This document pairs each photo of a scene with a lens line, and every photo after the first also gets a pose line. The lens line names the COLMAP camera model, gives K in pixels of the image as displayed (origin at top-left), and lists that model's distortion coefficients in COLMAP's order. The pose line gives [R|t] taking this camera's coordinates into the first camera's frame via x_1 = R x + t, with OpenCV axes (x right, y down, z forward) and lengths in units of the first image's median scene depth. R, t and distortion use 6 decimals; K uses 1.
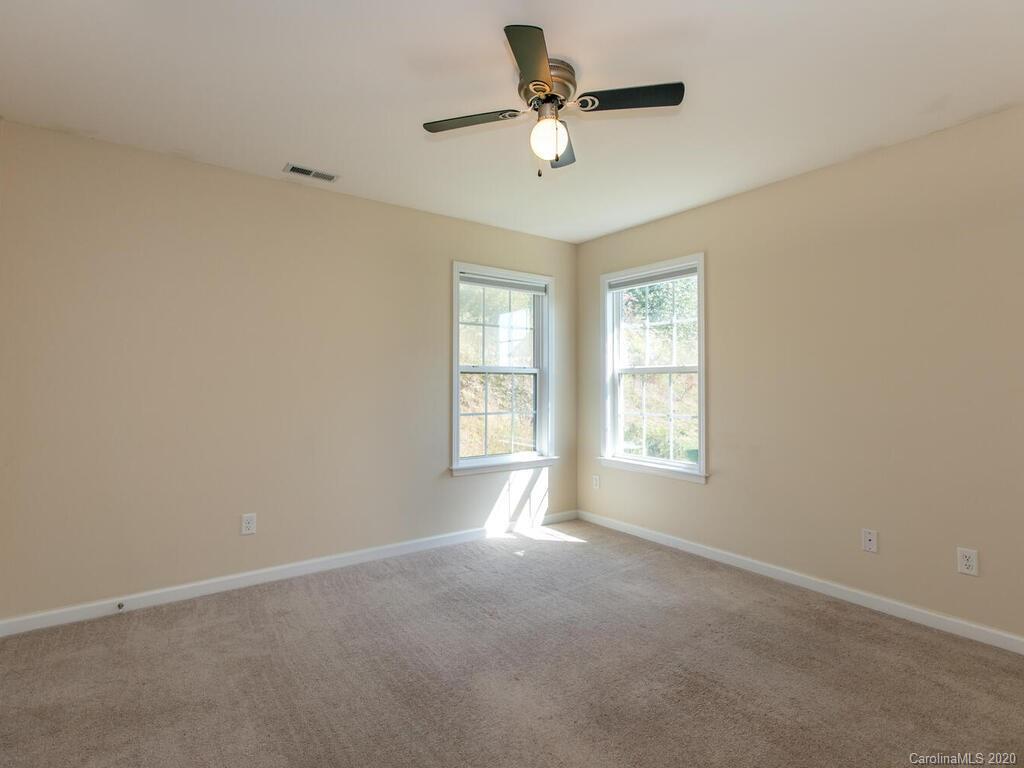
lens RADIAL K [[514.2, 0, 512.0], [0, 514.2, 384.0], [0, 0, 1]] dist [-0.000432, 0.000242]
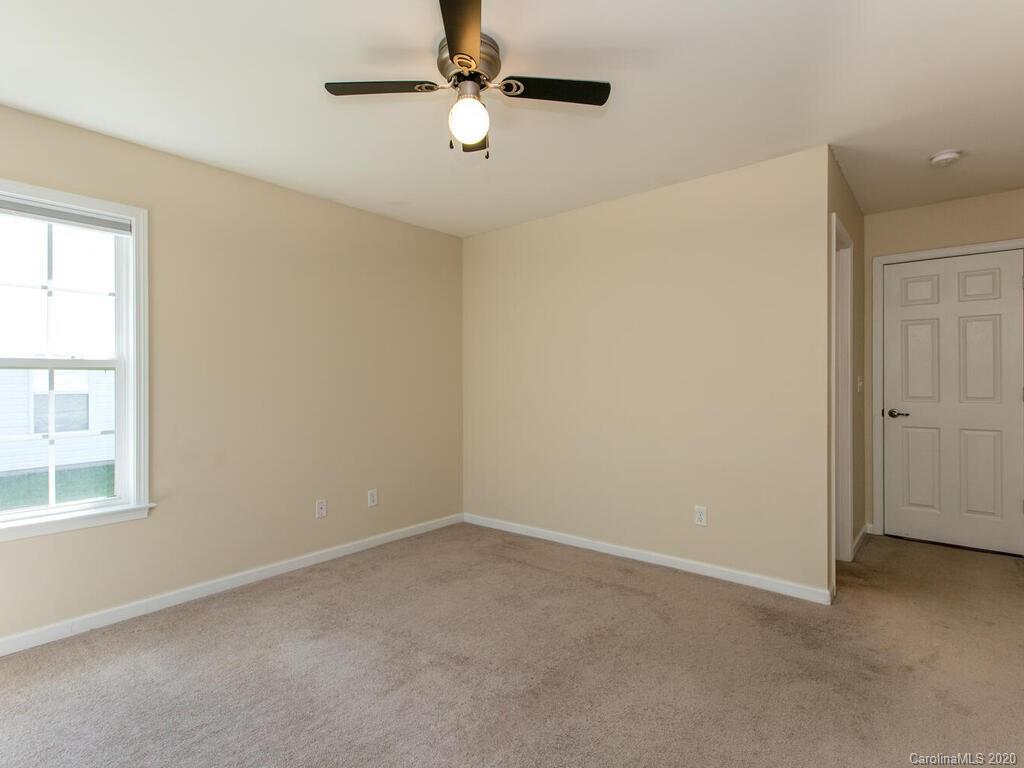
lens RADIAL K [[496.8, 0, 510.9], [0, 496.8, 386.5], [0, 0, 1]] dist [-0.028250, -0.000055]
pose [[-0.247001, -0.011041, 0.968952, -0.526930], [0.003670, 0.999917, 0.012329, -0.005420], [-0.969008, 0.006601, -0.246940, 0.770419]]
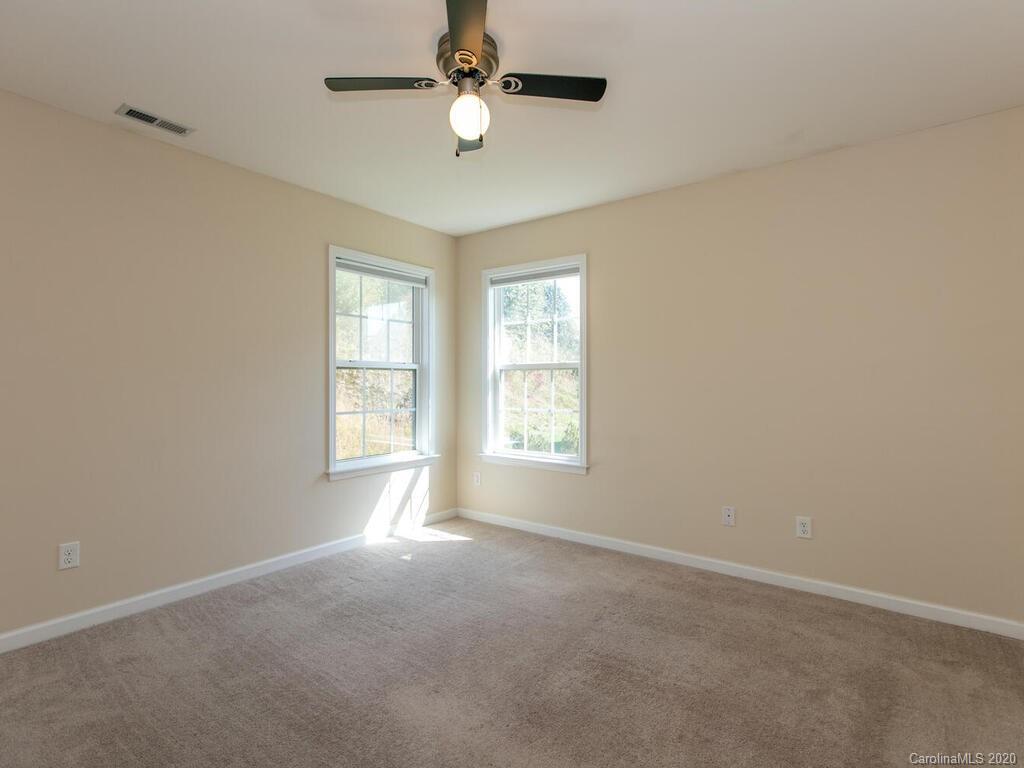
lens RADIAL K [[511.9, 0, 511.0], [0, 511.9, 392.3], [0, 0, 1]] dist [0.003293, -0.002063]
pose [[0.957676, -0.007113, 0.287759, -0.085497], [0.001324, 0.999793, 0.020309, 0.004616], [-0.287844, -0.019068, 0.957487, 0.048981]]
